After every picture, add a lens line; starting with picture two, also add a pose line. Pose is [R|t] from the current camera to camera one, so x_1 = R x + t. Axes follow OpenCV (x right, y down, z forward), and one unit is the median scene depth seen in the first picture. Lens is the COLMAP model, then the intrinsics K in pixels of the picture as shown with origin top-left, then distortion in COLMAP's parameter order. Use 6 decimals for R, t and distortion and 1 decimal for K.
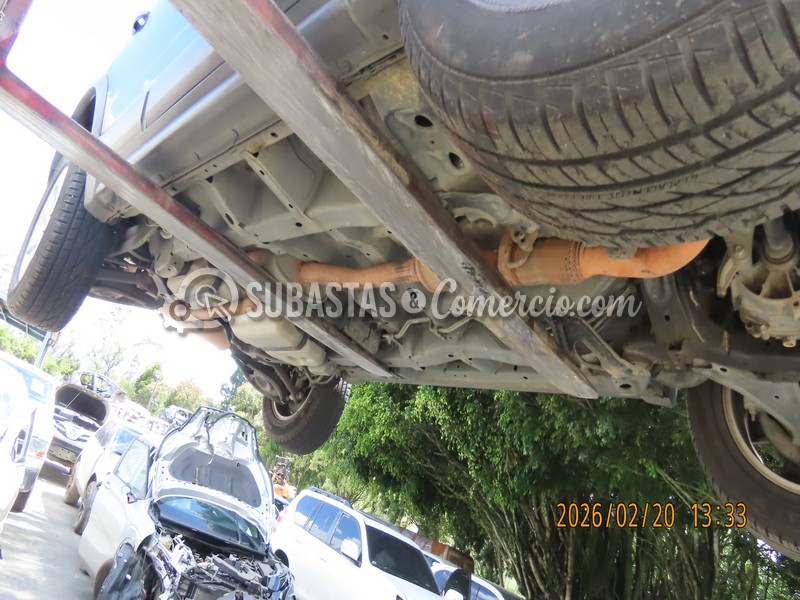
lens RADIAL K [[509.3, 0, 400.0], [0, 509.3, 300.0], [0, 0, 1]] dist [-0.025415, -0.000232]
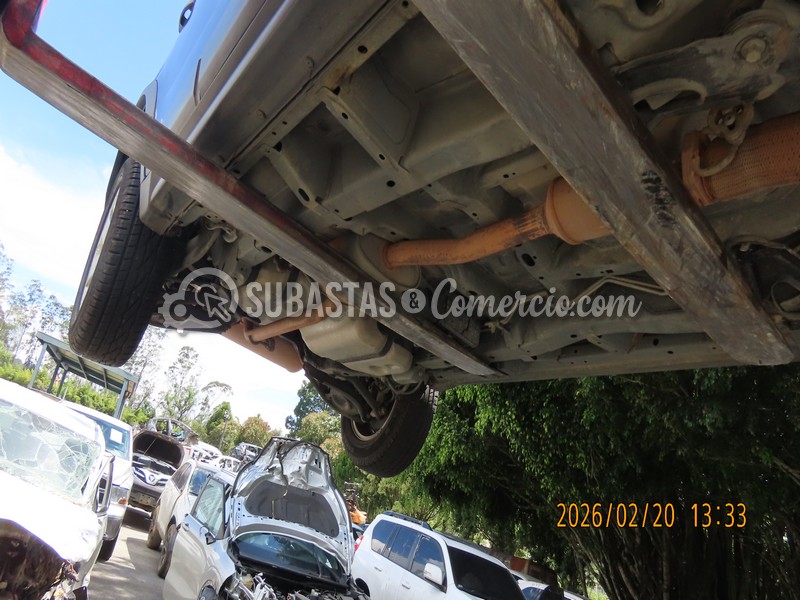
lens RADIAL K [[434.8, 0, 400.0], [0, 434.8, 300.0], [0, 0, 1]] dist [-0.015979, 0.000118]
pose [[0.993051, -0.108974, -0.044434, -0.108107], [0.104663, 0.990433, -0.089939, 0.063303], [0.053810, 0.084663, 0.994956, 0.200704]]
